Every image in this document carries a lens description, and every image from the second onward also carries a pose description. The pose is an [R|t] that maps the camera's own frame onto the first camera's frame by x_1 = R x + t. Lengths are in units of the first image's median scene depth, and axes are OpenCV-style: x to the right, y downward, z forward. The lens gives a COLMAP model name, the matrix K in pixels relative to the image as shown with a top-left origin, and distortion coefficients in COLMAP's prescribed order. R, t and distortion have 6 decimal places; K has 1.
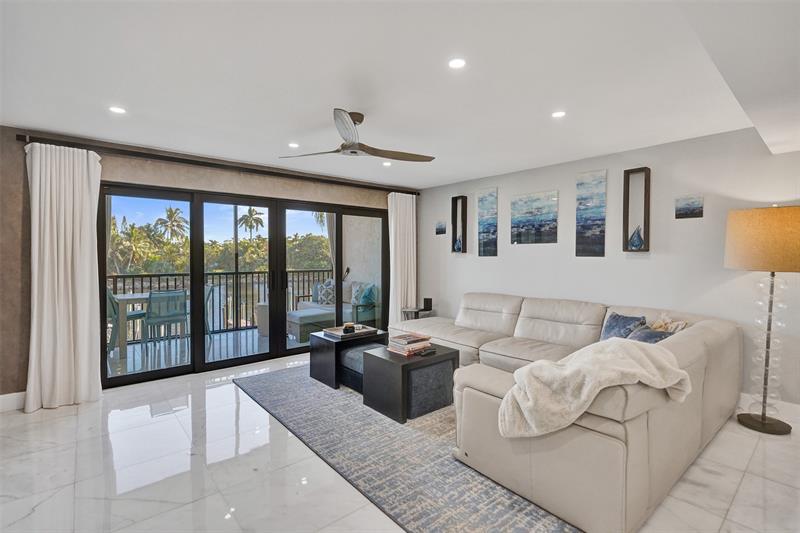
lens RADIAL K [[375.0, 0, 399.4], [0, 375.0, 262.4], [0, 0, 1]] dist [-0.002042, -0.001429]
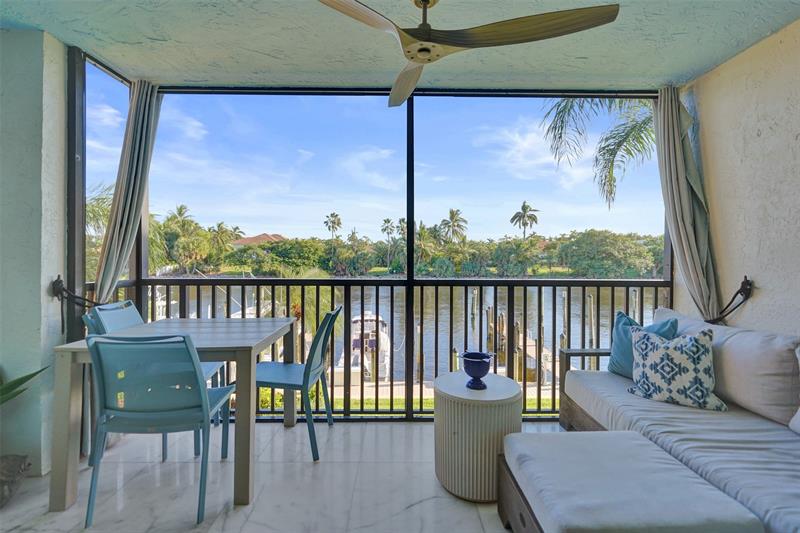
lens RADIAL K [[375.0, 0, 400.6], [0, 375.0, 246.9], [0, 0, 1]] dist [-0.002042, -0.001429]
pose [[0.761636, -0.007188, -0.647965, -0.274263], [-0.017666, 0.999337, -0.031850, 0.003969], [0.647764, 0.035705, 0.761004, 1.074160]]
